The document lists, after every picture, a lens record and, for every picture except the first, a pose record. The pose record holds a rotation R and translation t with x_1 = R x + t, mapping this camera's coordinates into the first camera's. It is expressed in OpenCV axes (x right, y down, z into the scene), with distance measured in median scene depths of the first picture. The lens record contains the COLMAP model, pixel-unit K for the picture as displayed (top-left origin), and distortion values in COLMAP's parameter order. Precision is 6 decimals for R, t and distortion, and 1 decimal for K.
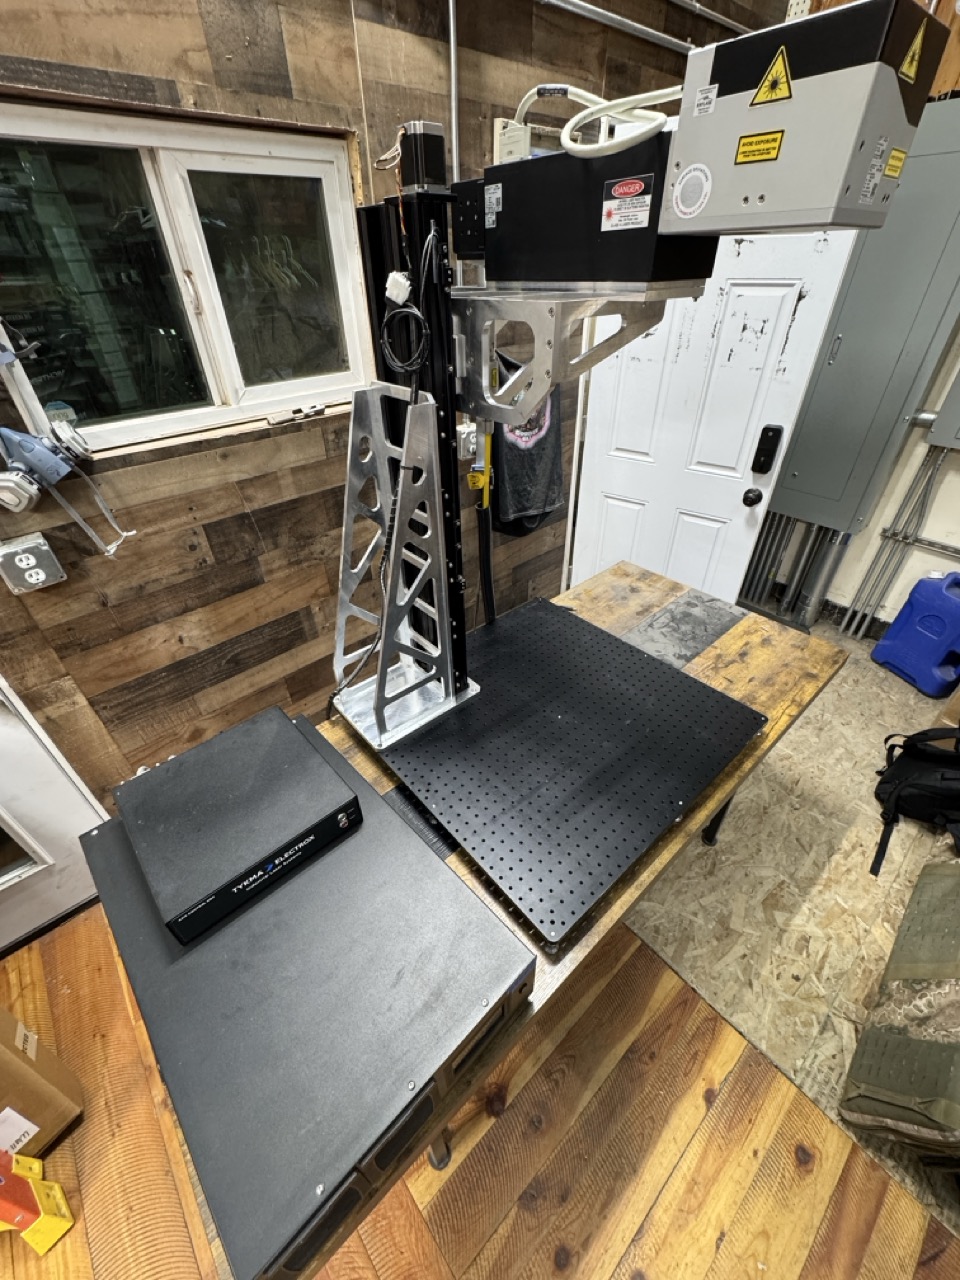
lens RADIAL K [[512.5, 0, 480.0], [0, 512.5, 640.0], [0, 0, 1]] dist [-0.001507, 0.000067]
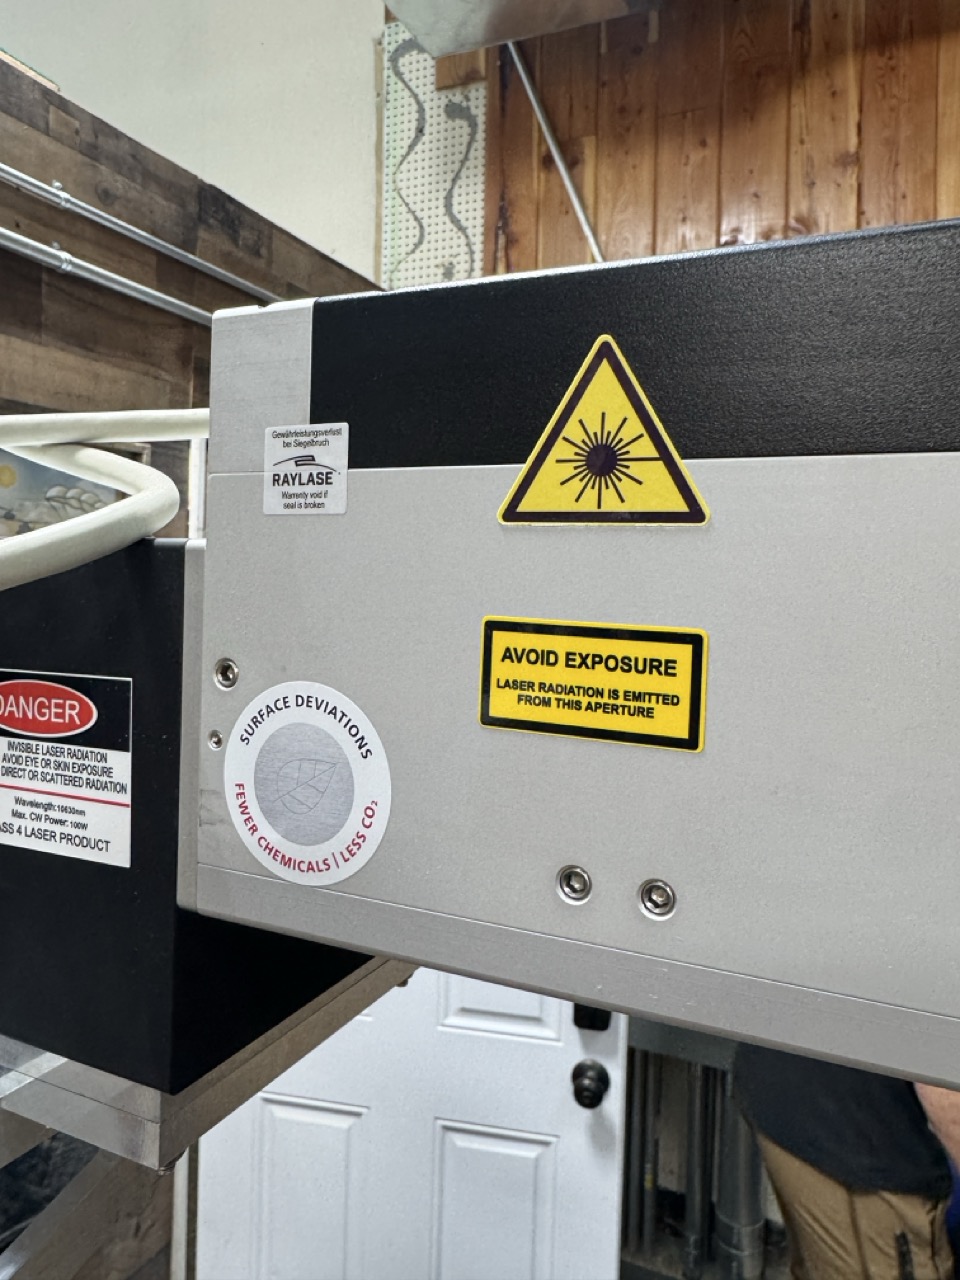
lens RADIAL K [[916.3, 0, 477.4], [0, 916.3, 585.1], [0, 0, 1]] dist [0.000006, -0.001099]
pose [[0.911622, 0.043682, 0.408701, 0.319673], [0.203505, 0.815942, -0.541133, -0.718300], [-0.357114, 0.576482, 0.734941, 0.651467]]
